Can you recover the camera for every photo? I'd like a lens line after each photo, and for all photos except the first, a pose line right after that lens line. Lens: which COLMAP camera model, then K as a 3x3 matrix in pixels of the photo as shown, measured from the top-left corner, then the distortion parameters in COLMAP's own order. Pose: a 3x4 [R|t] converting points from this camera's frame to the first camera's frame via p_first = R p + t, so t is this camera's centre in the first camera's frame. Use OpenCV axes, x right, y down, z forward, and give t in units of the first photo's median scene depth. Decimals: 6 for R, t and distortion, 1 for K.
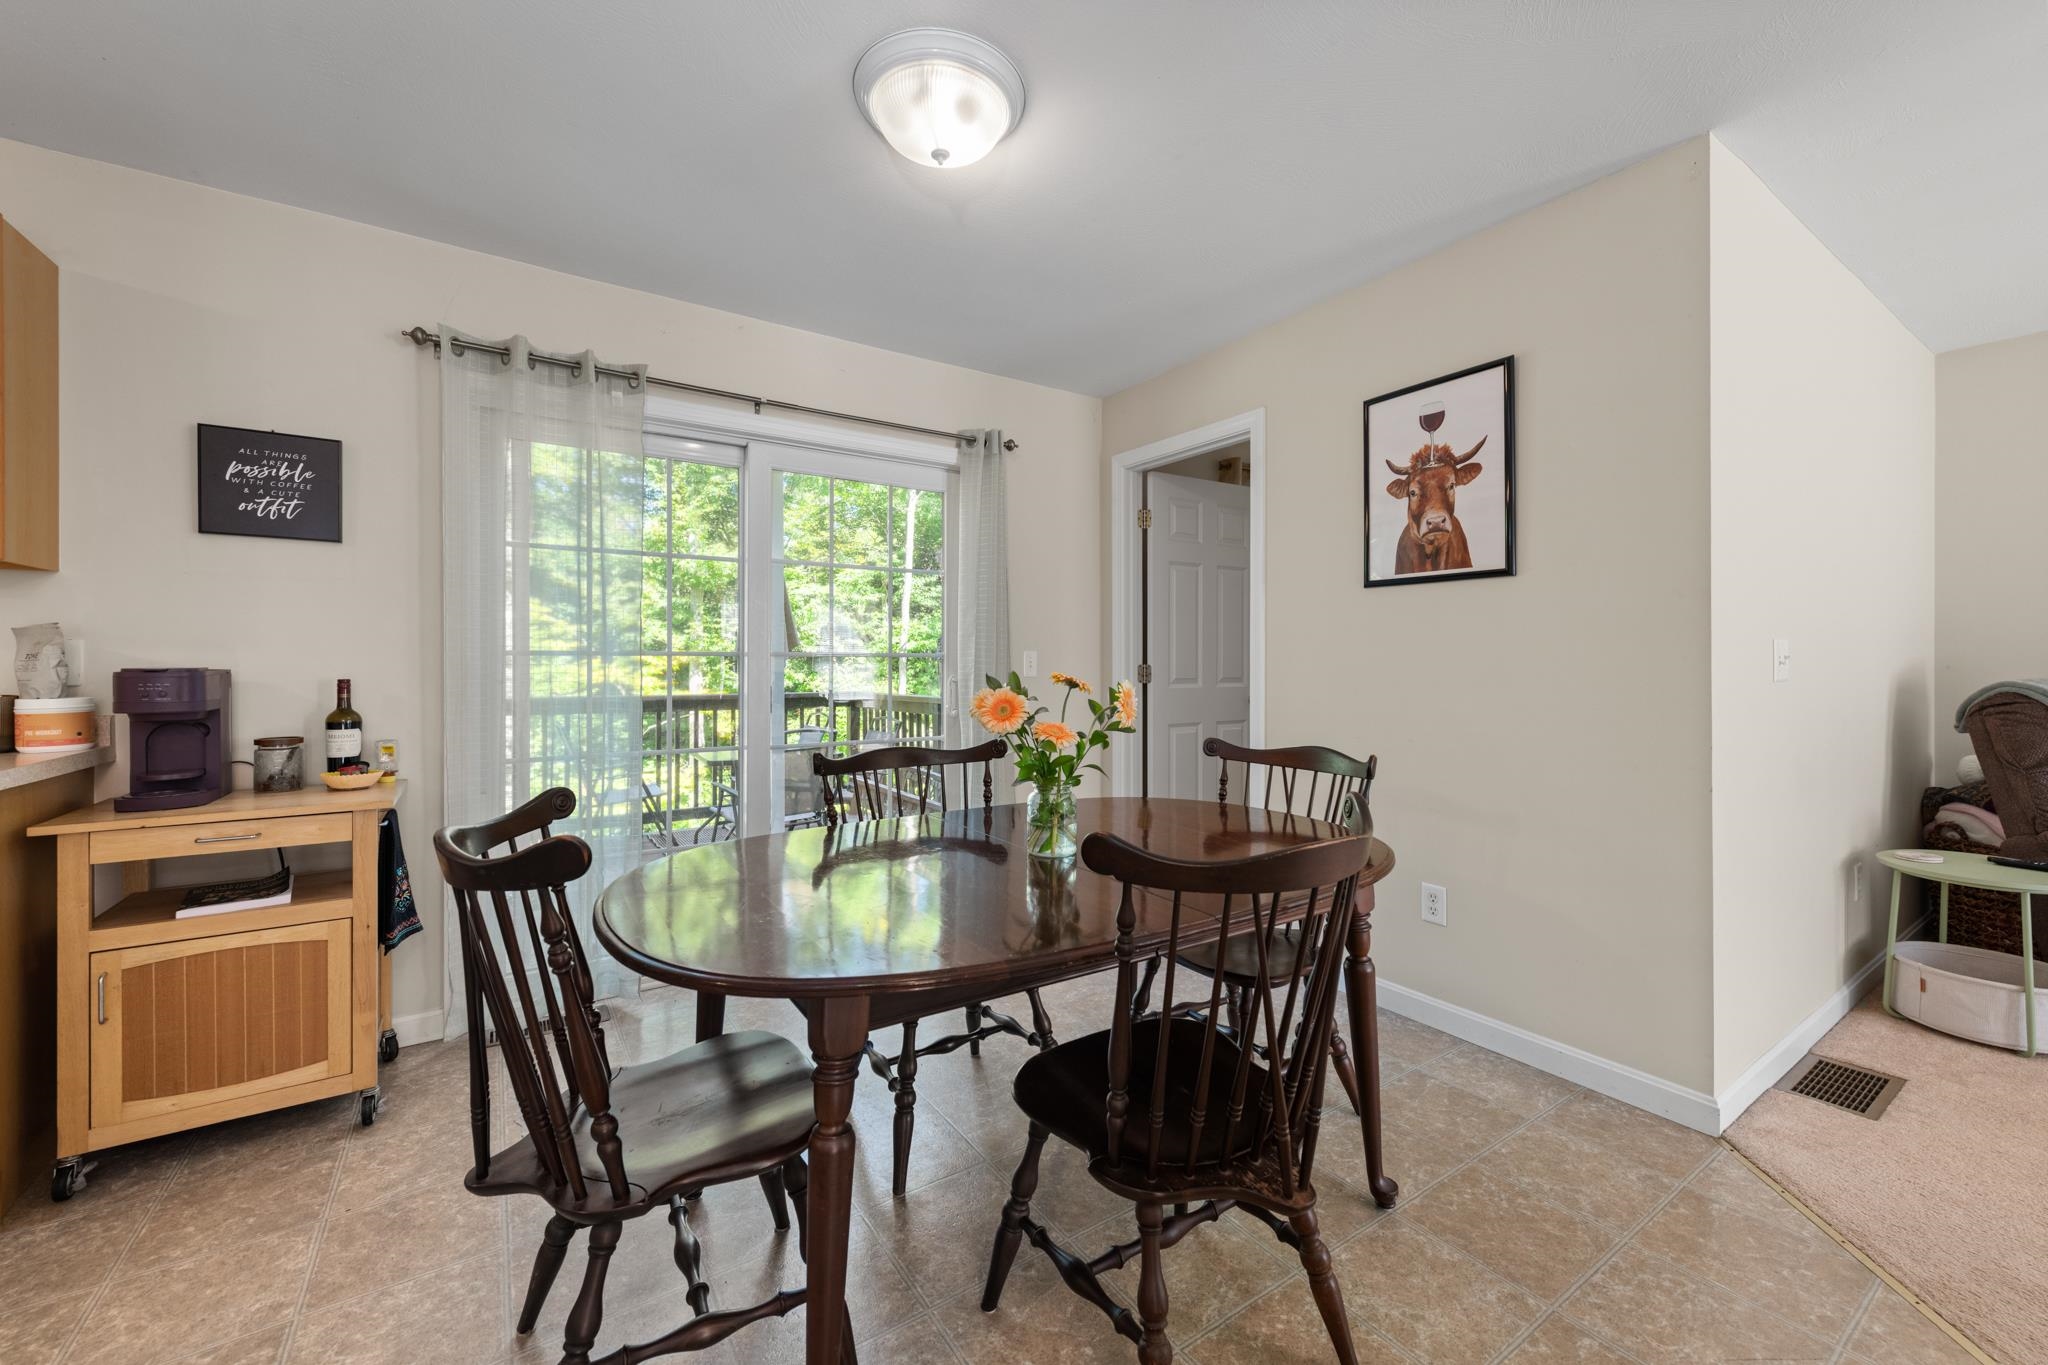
lens RADIAL K [[809.1, 0, 1024.5], [0, 809.1, 670.8], [0, 0, 1]] dist [0.002676, -0.000026]
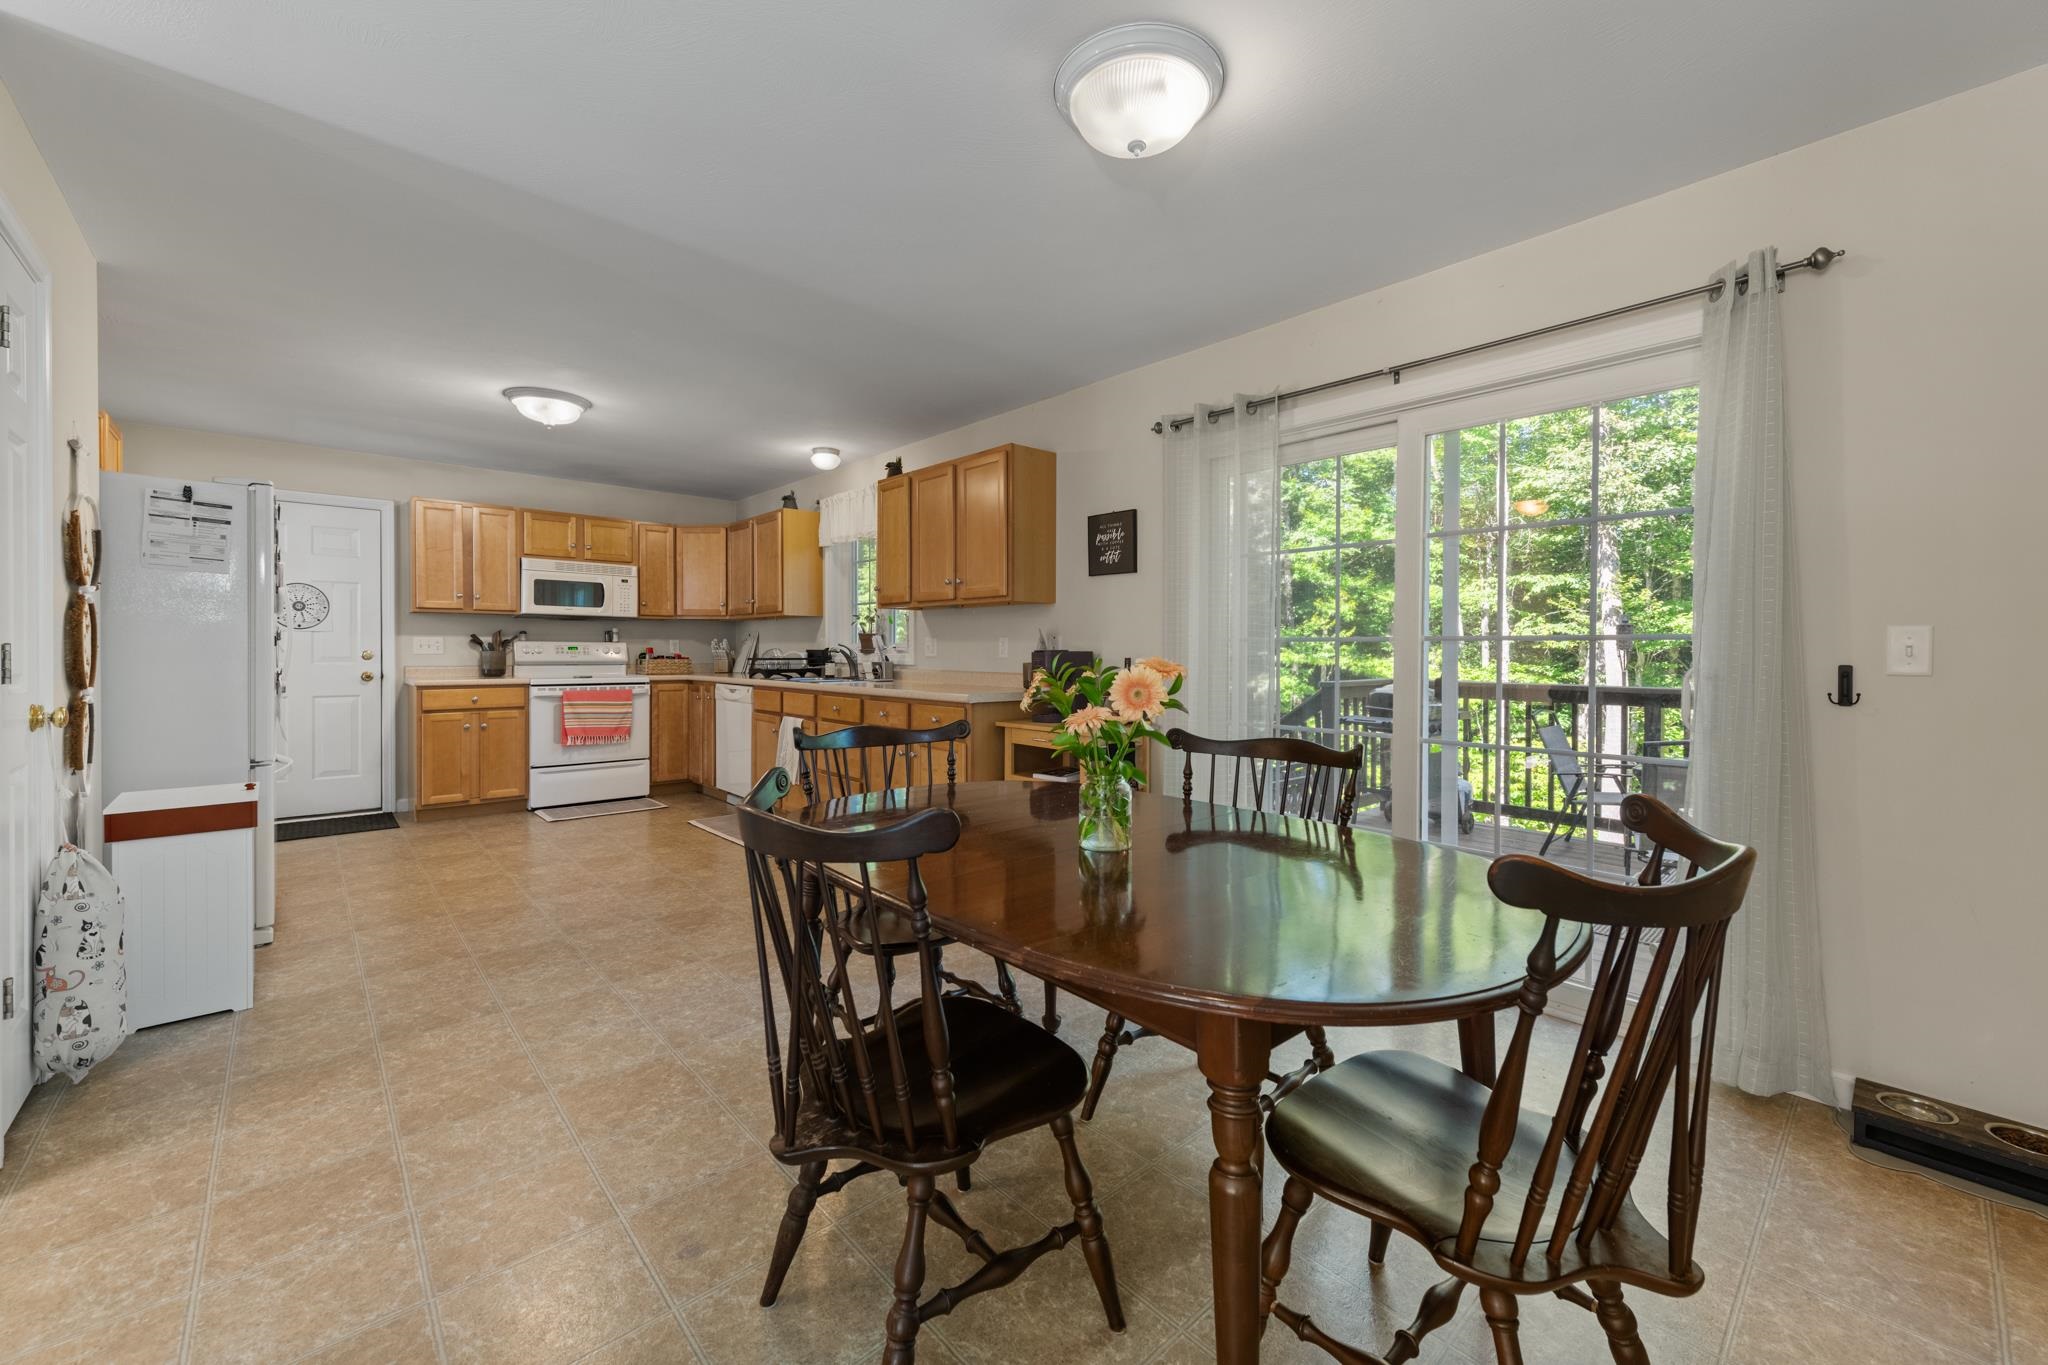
lens RADIAL K [[809.1, 0, 1030.3], [0, 809.1, 661.5], [0, 0, 1]] dist [0.002676, -0.000026]
pose [[0.146216, 0.012999, -0.989167, 0.700354], [-0.007482, 0.999900, 0.012034, -0.001186], [0.989224, 0.005641, 0.146298, 0.561457]]
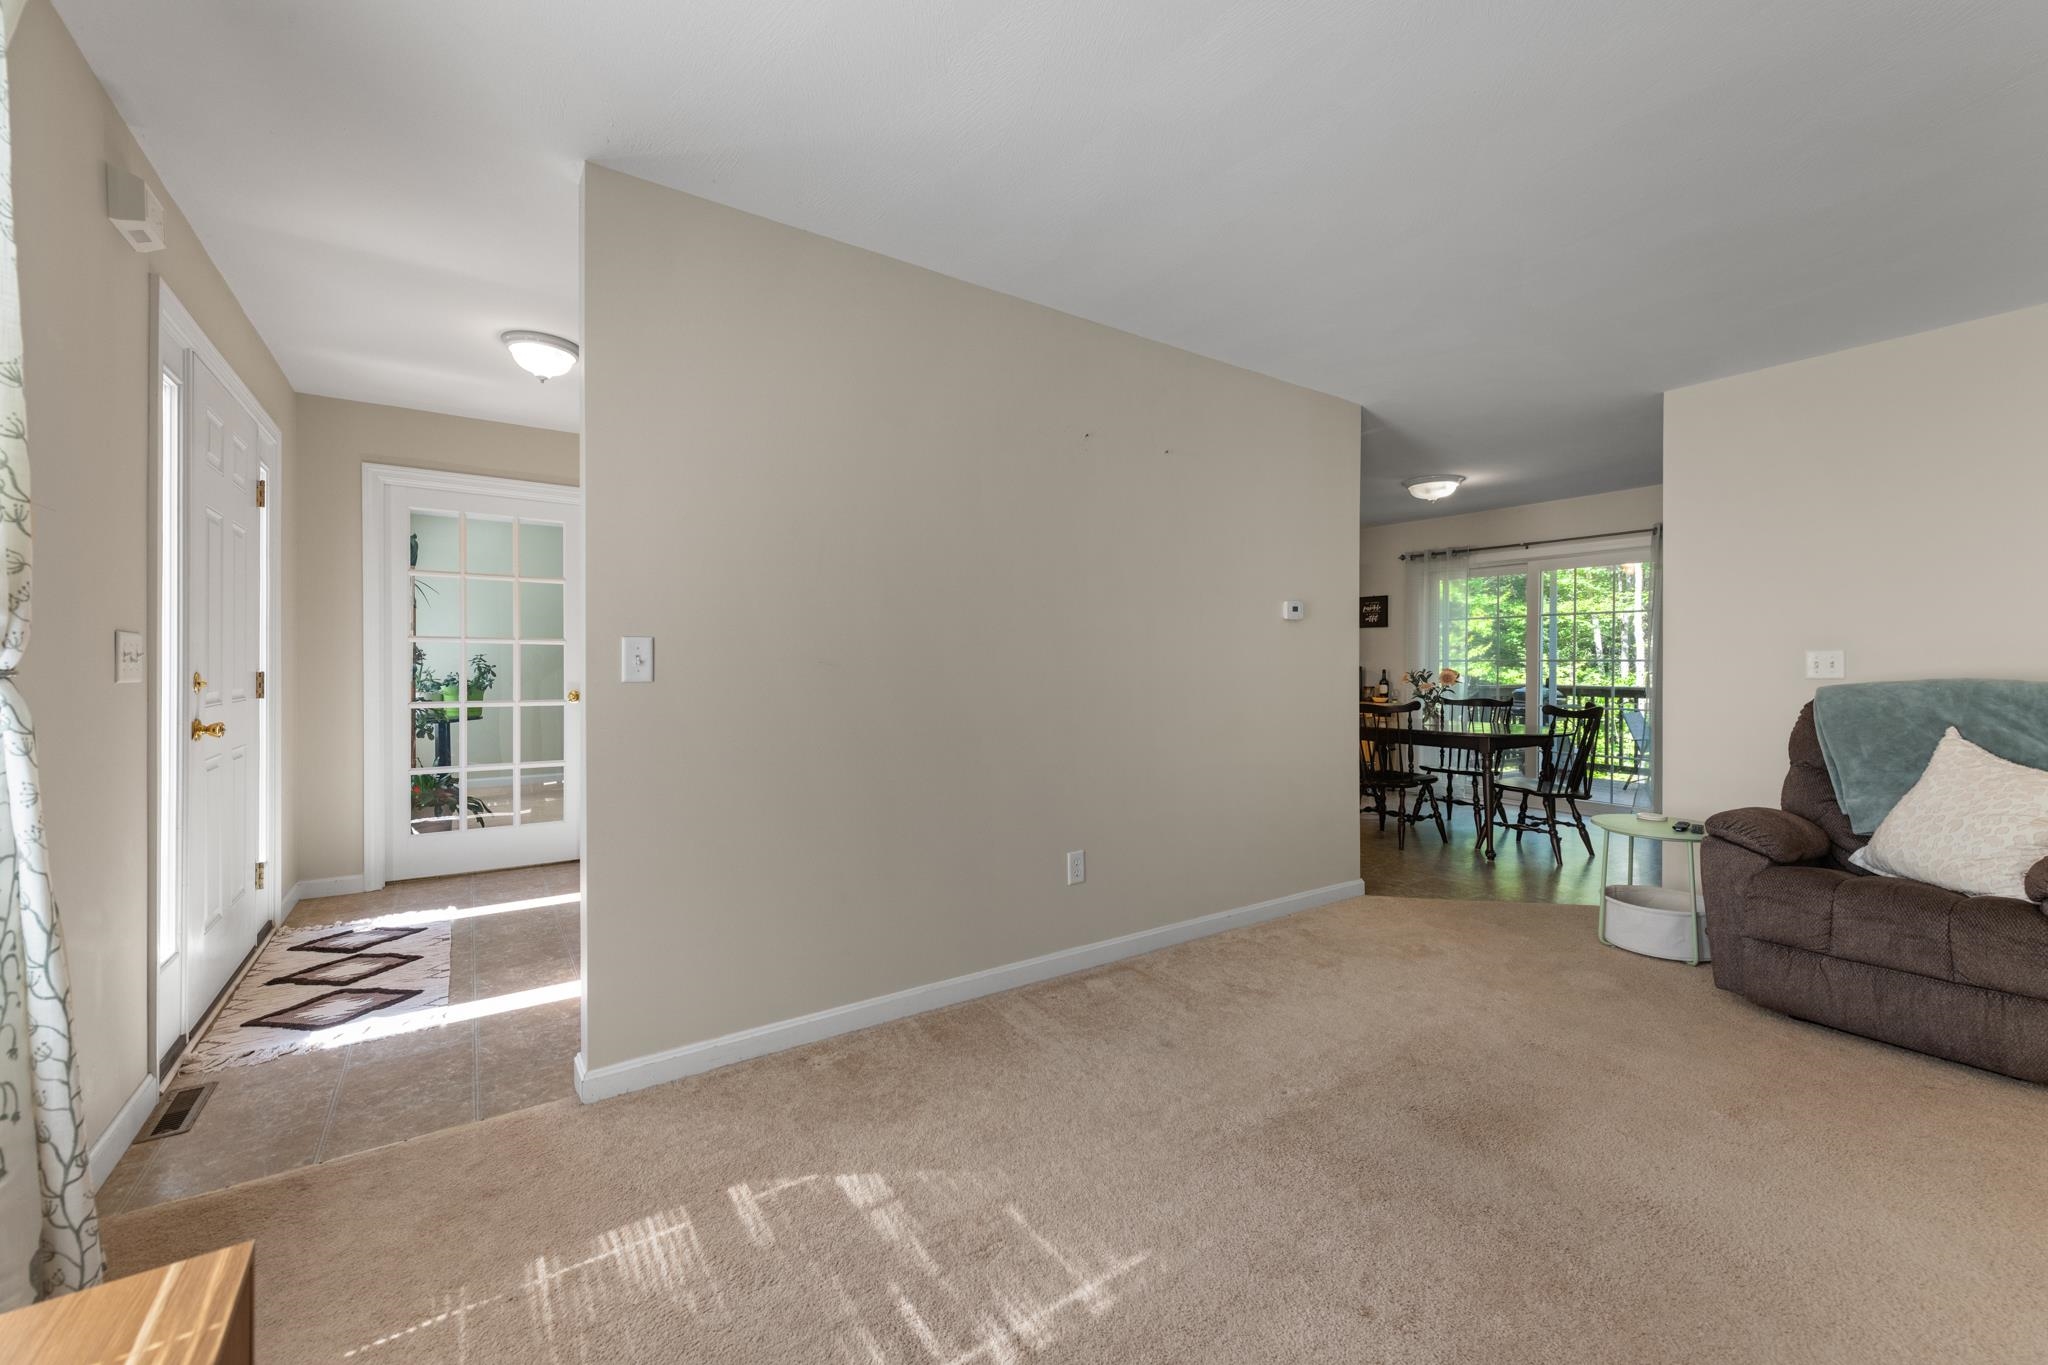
lens RADIAL K [[809.1, 0, 1024.2], [0, 809.1, 679.8], [0, 0, 1]] dist [0.002676, -0.000026]
pose [[0.008228, 0.017750, -0.999809, 2.326104], [-0.002698, 0.999839, 0.017728, -0.002582], [0.999963, 0.002552, 0.008275, -0.453600]]
